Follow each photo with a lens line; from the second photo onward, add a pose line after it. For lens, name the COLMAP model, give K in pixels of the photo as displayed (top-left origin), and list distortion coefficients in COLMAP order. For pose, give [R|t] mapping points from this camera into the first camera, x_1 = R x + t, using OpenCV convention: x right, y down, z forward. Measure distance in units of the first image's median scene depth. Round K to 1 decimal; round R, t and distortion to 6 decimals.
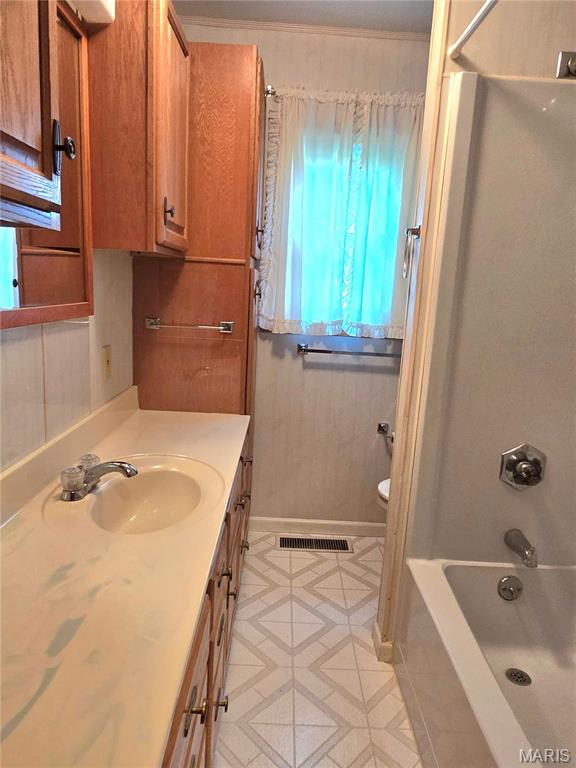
lens RADIAL K [[499.9, 0, 287.6], [0, 499.9, 381.2], [0, 0, 1]] dist [0.010796, -0.005857]
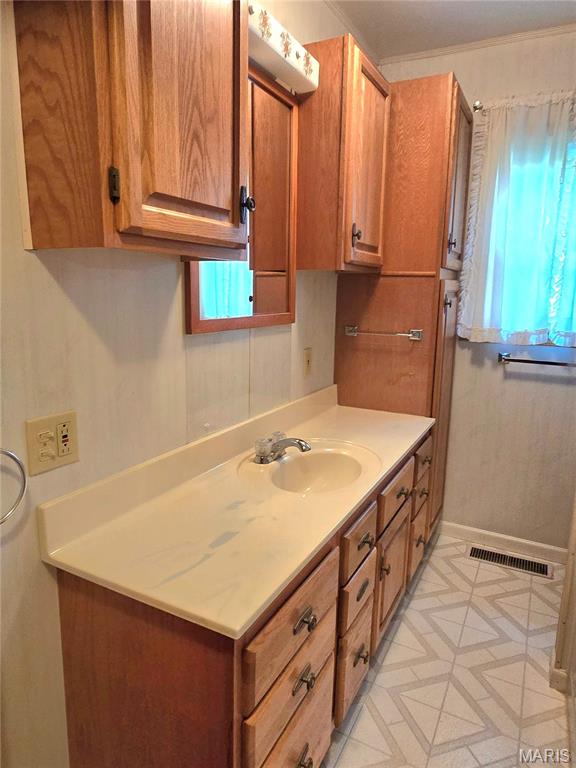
lens RADIAL K [[499.9, 0, 288.3], [0, 499.9, 385.0], [0, 0, 1]] dist [0.010796, -0.005857]
pose [[0.883194, 0.055808, -0.465675, 0.156271], [-0.062999, 0.998014, 0.000121, 0.019436], [0.464756, 0.029230, 0.884956, -0.088126]]
